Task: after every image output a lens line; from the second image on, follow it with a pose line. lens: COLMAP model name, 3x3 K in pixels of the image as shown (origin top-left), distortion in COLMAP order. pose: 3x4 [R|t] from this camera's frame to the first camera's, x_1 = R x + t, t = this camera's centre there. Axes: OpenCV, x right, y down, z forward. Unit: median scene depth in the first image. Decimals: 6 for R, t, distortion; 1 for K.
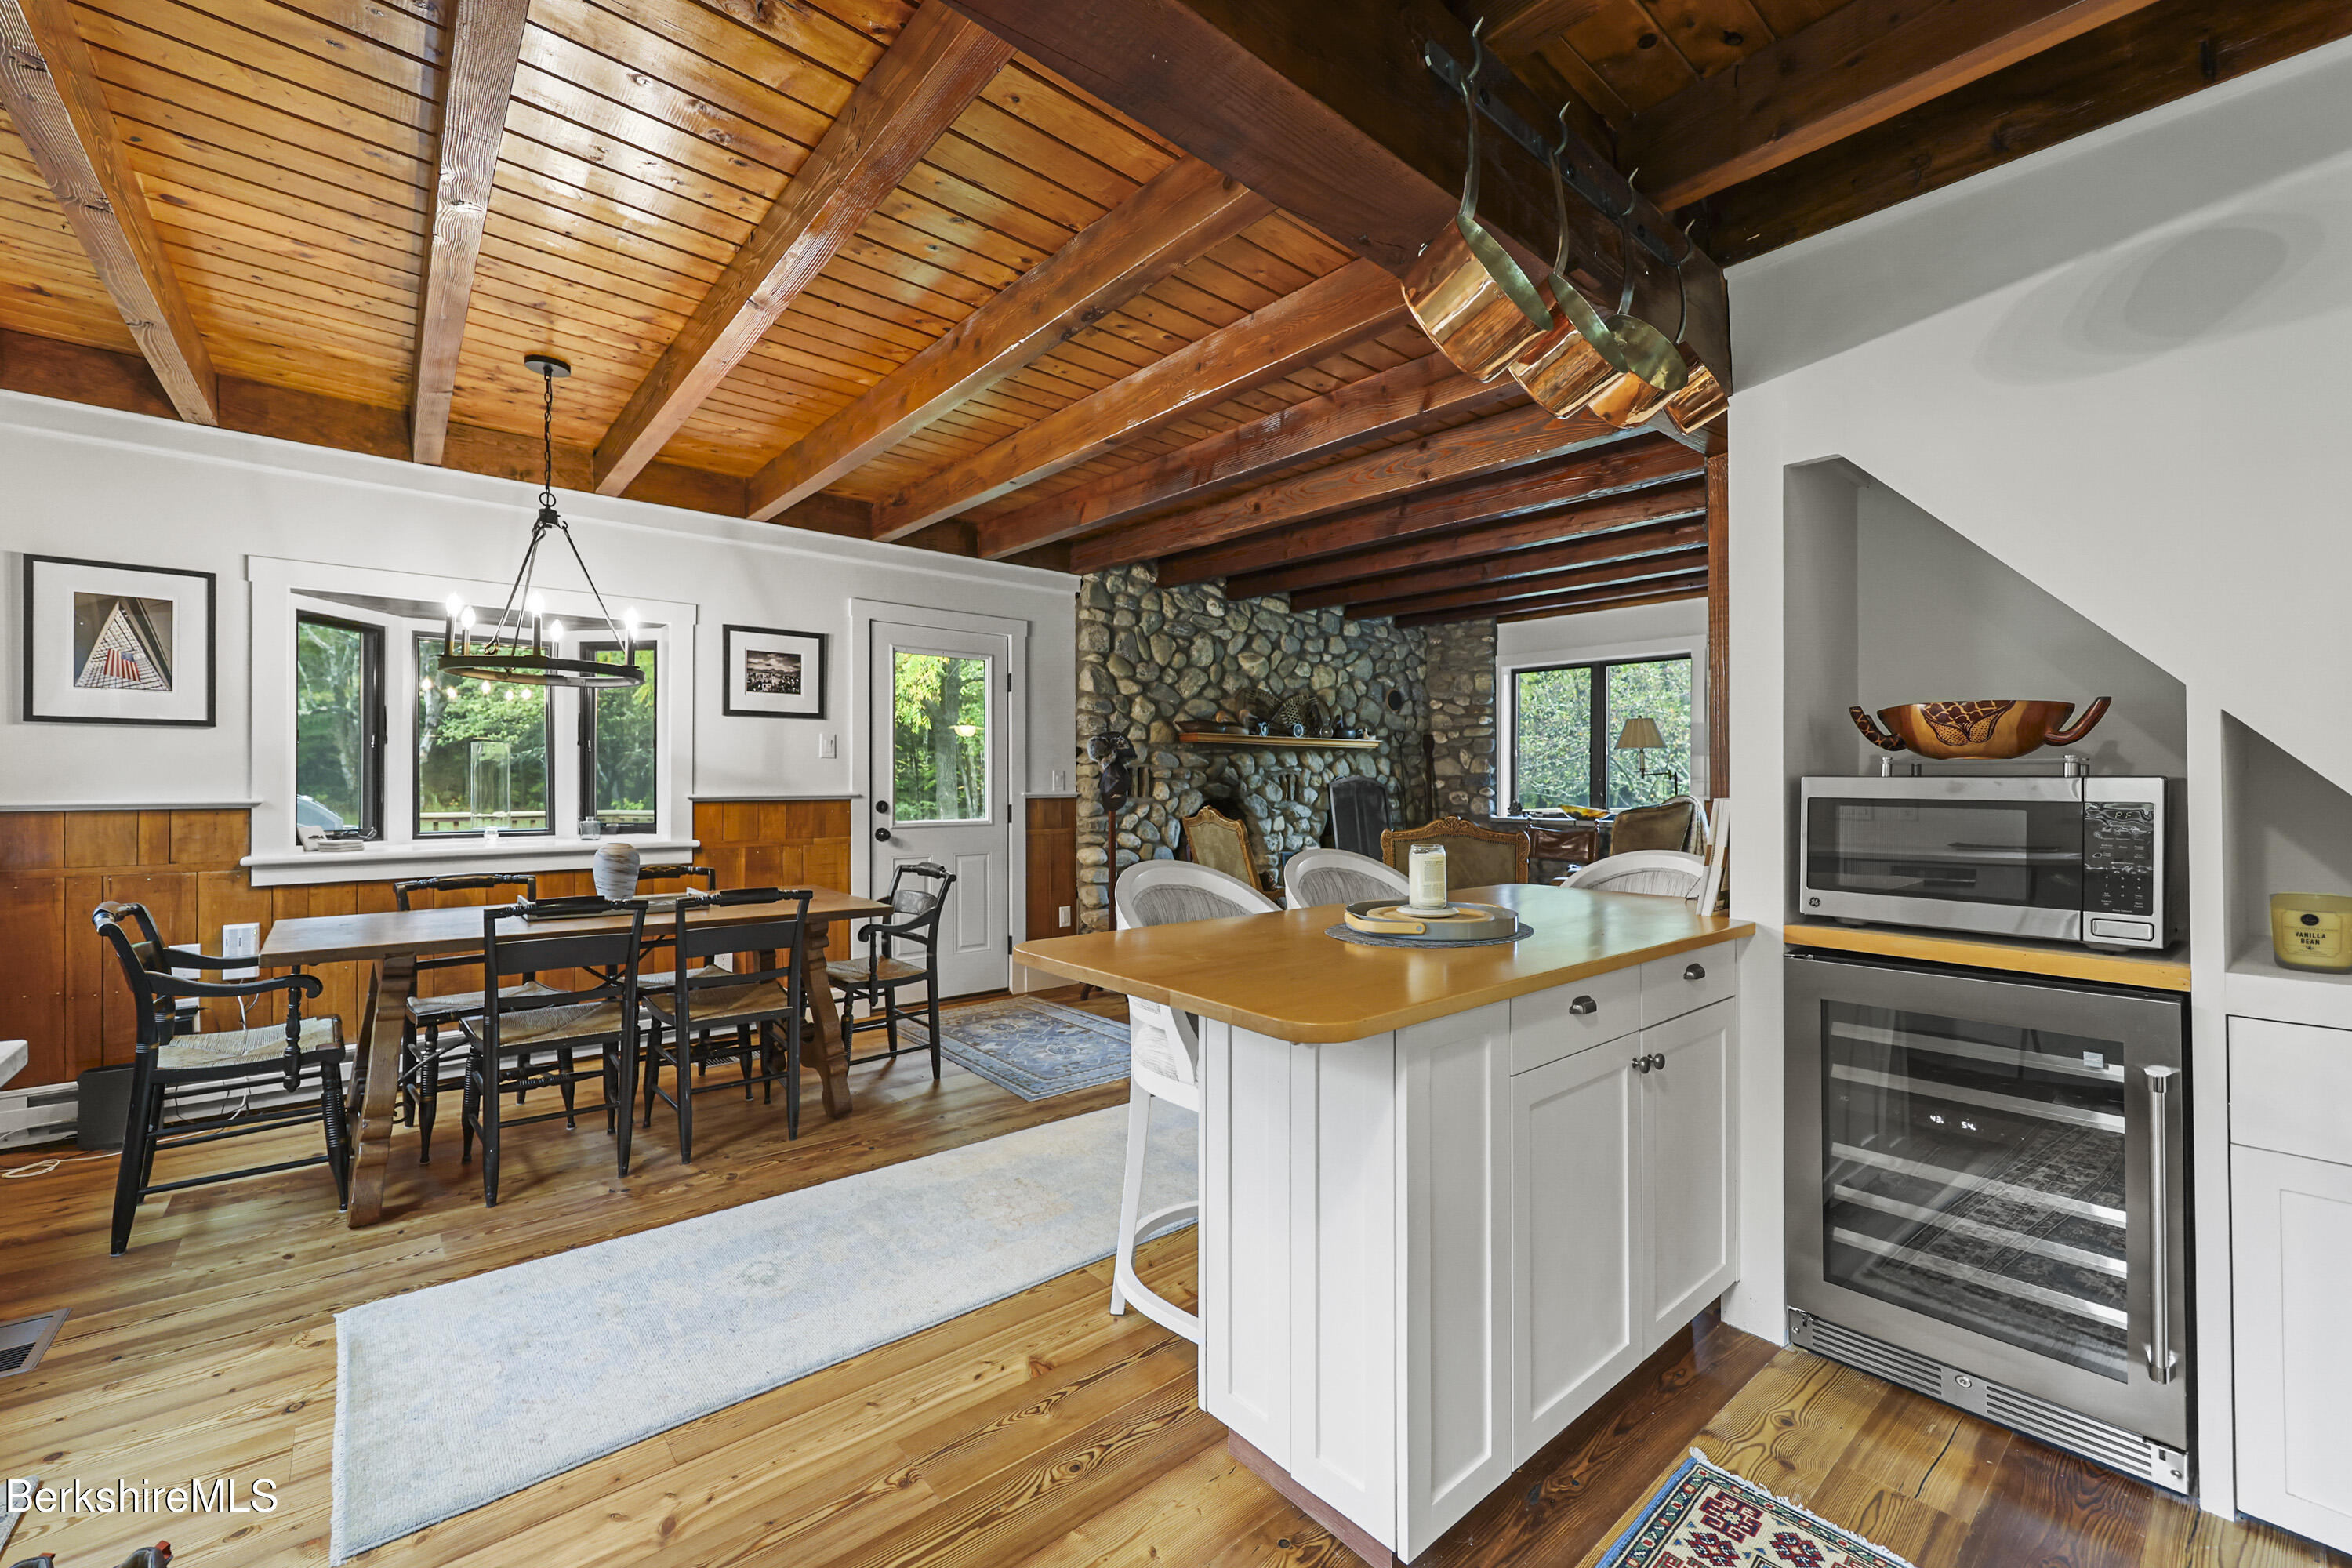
lens RADIAL K [[976.6, 0, 1176.0], [0, 976.6, 784.0], [0, 0, 1]] dist [0.000862, -0.000066]
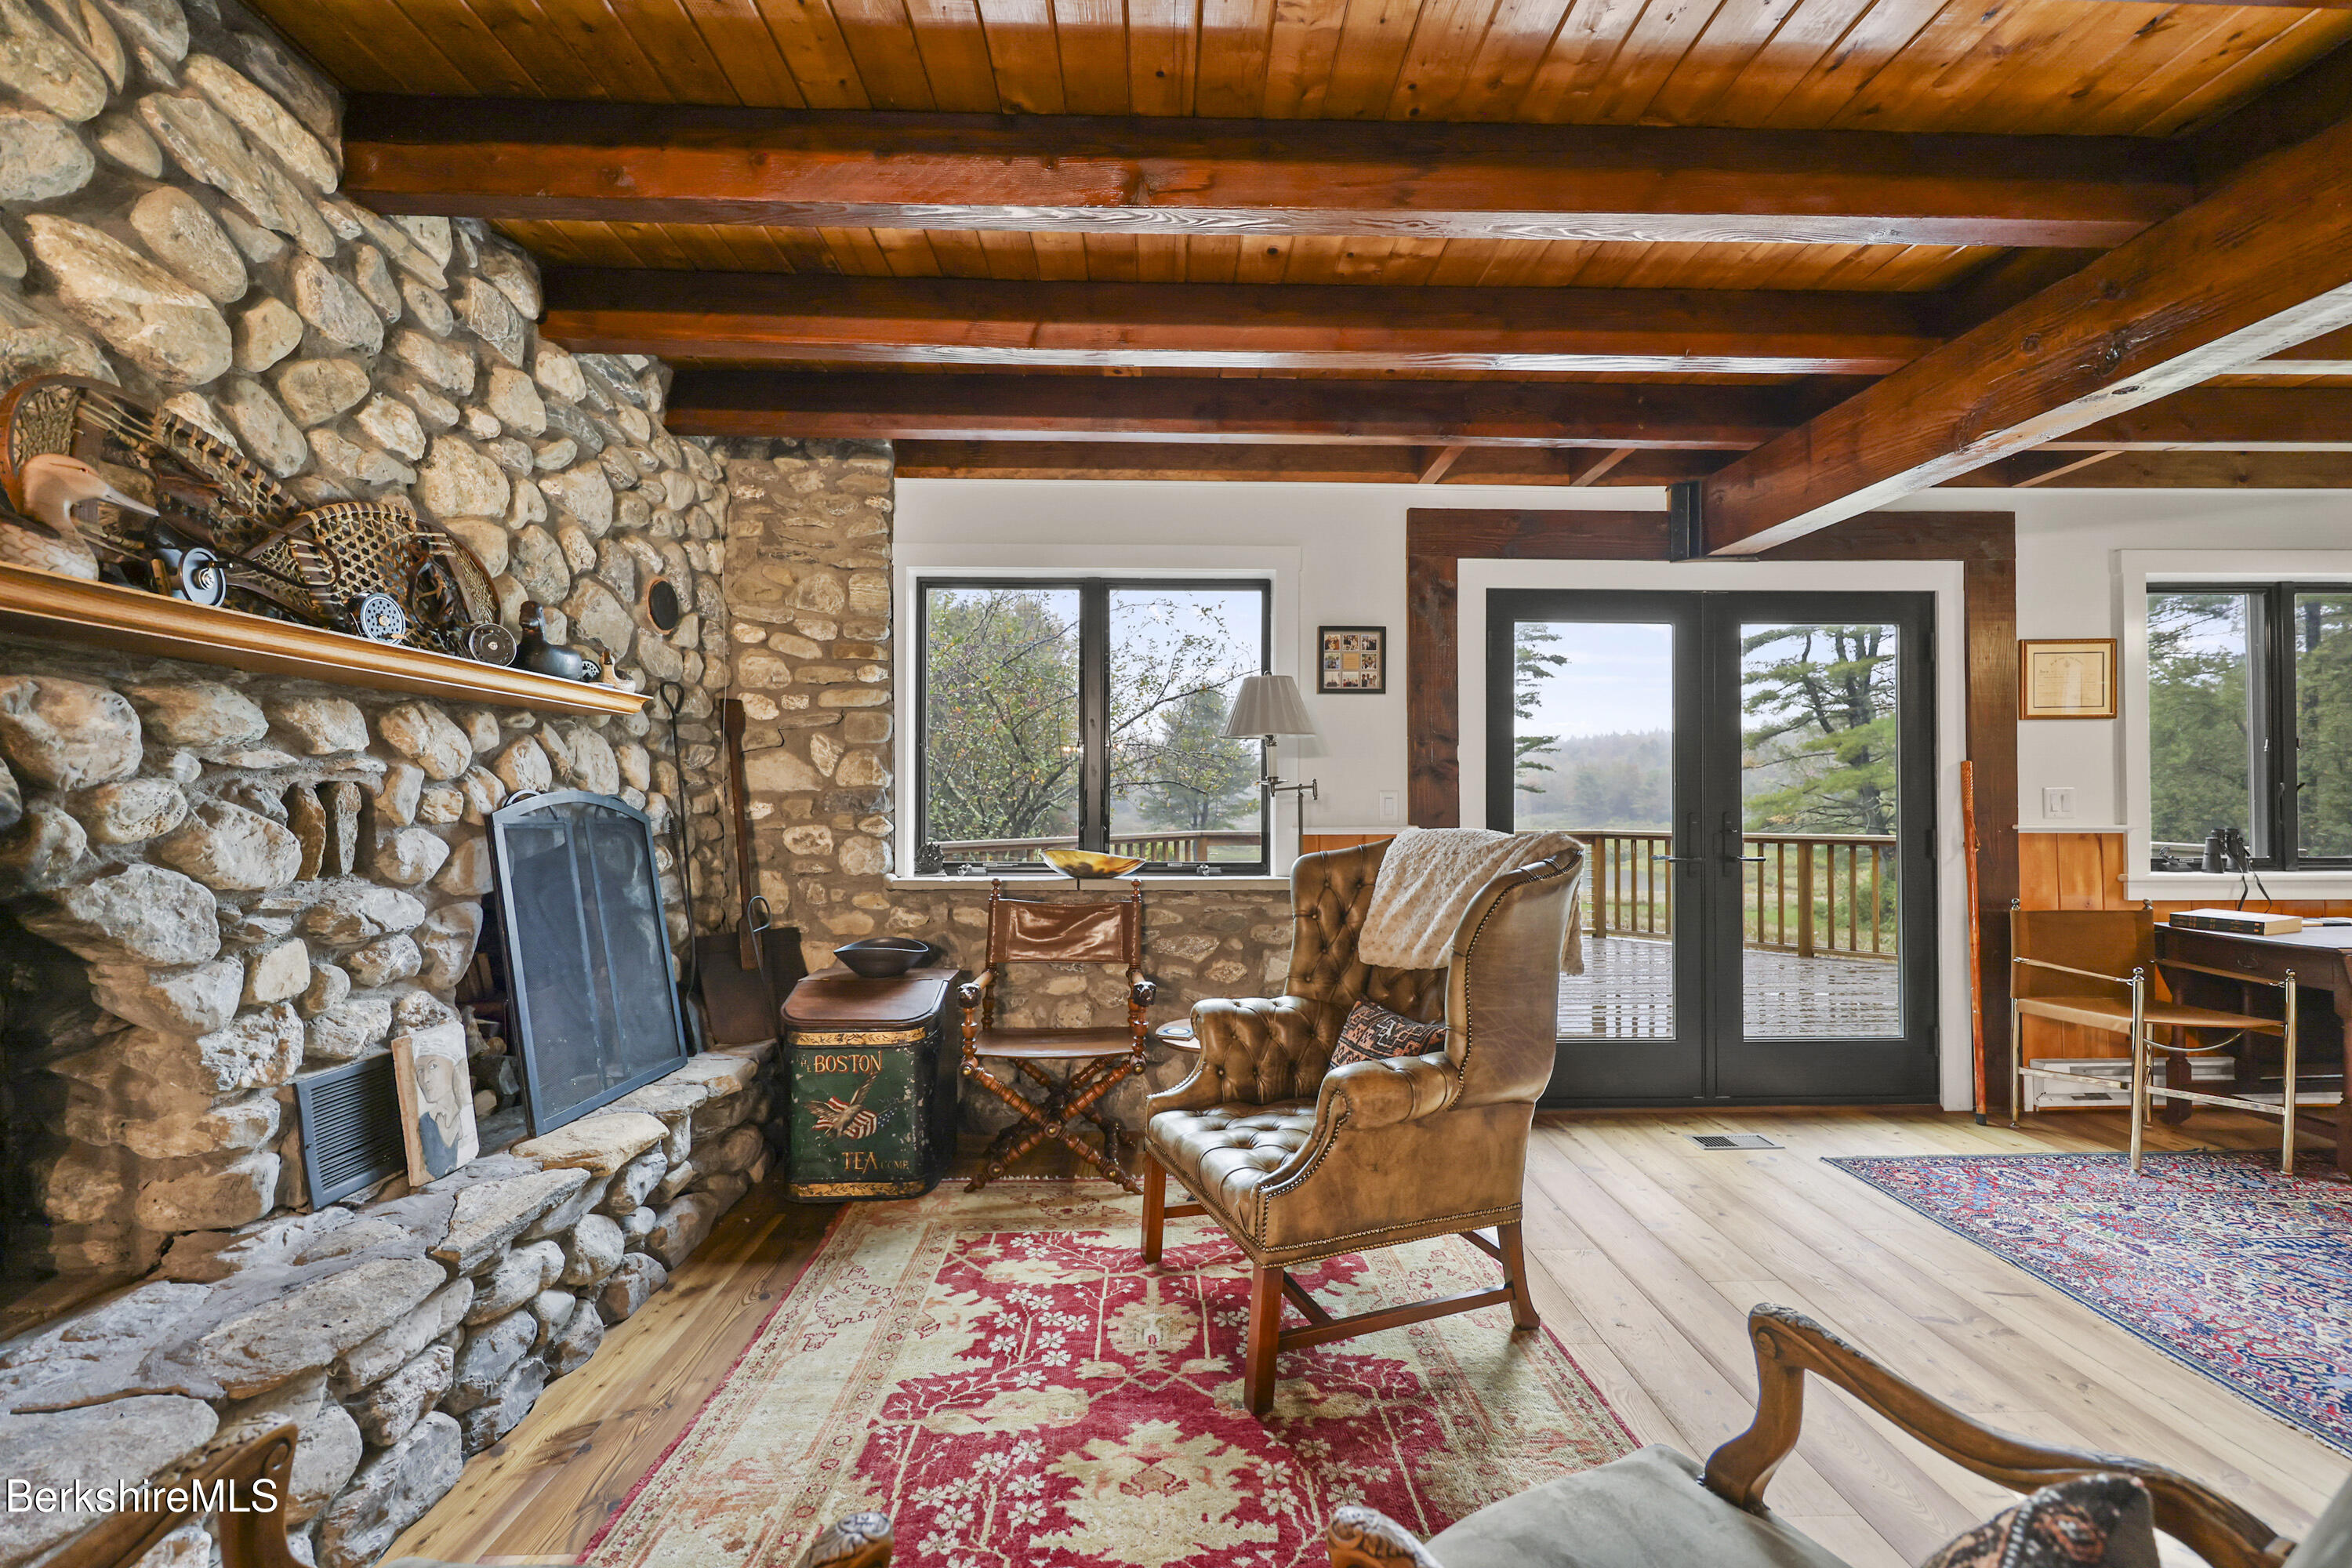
lens RADIAL K [[953.8, 0, 1181.1], [0, 953.8, 789.3], [0, 0, 1]] dist [-0.000147, -0.000315]
pose [[0.633921, 0.007612, 0.773361, 0.056247], [0.004101, 0.999904, -0.013203, -0.002988], [-0.773387, 0.011541, 0.633829, 0.604490]]
